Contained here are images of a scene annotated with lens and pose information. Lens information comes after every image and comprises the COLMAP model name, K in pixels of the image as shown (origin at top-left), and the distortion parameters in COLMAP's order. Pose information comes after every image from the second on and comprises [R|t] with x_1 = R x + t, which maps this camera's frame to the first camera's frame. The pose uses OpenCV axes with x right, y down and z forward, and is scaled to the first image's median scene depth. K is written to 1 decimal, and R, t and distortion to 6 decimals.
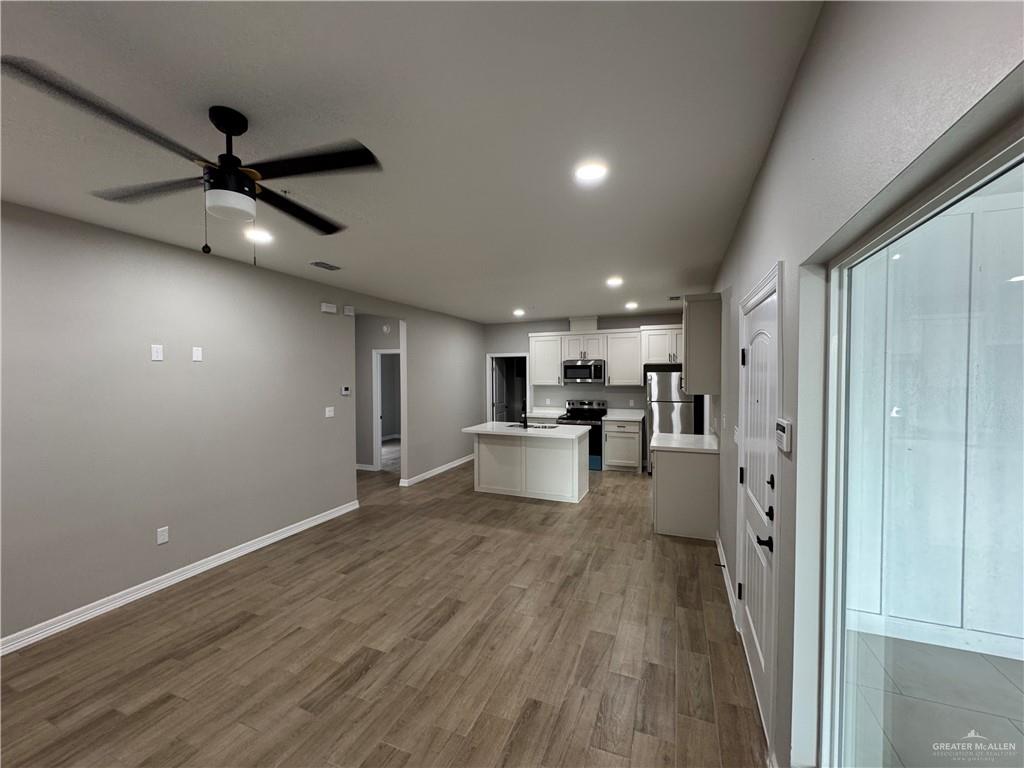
lens RADIAL K [[406.4, 0, 509.6], [0, 406.4, 388.7], [0, 0, 1]] dist [-0.003015, 0.000714]
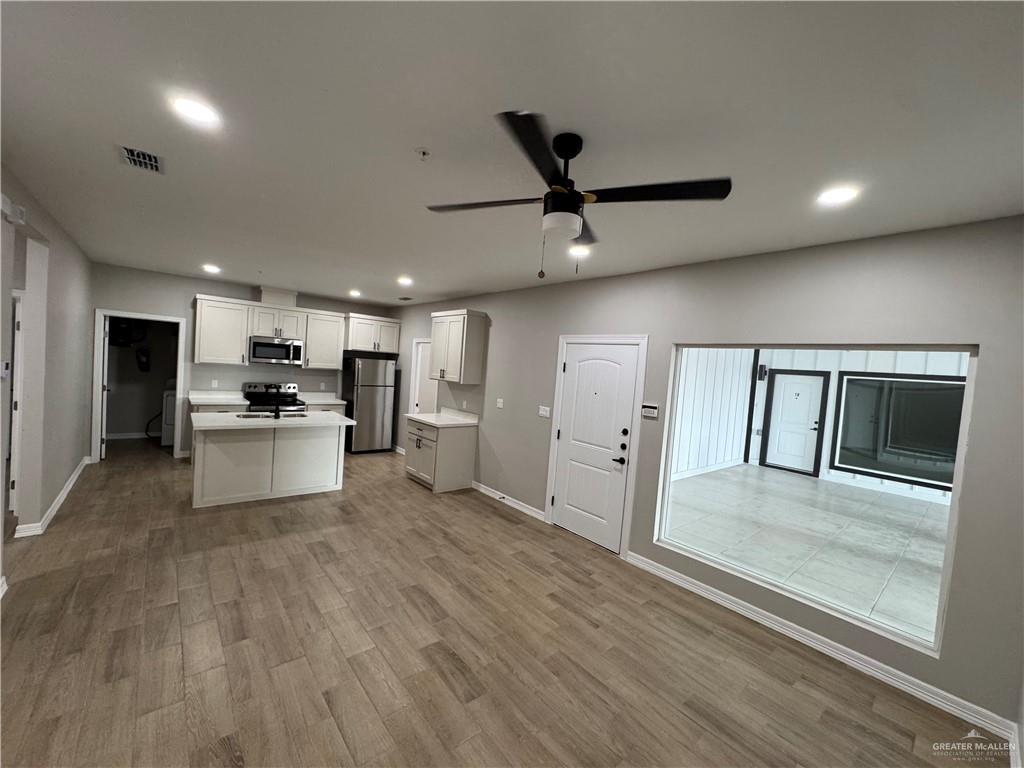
lens RADIAL K [[406.4, 0, 512.4], [0, 406.4, 391.4], [0, 0, 1]] dist [-0.003015, 0.000714]
pose [[0.462465, -0.012315, 0.886552, -0.626698], [-0.045307, 0.998269, 0.037501, -0.017940], [-0.885479, -0.057510, 0.461106, 0.218766]]
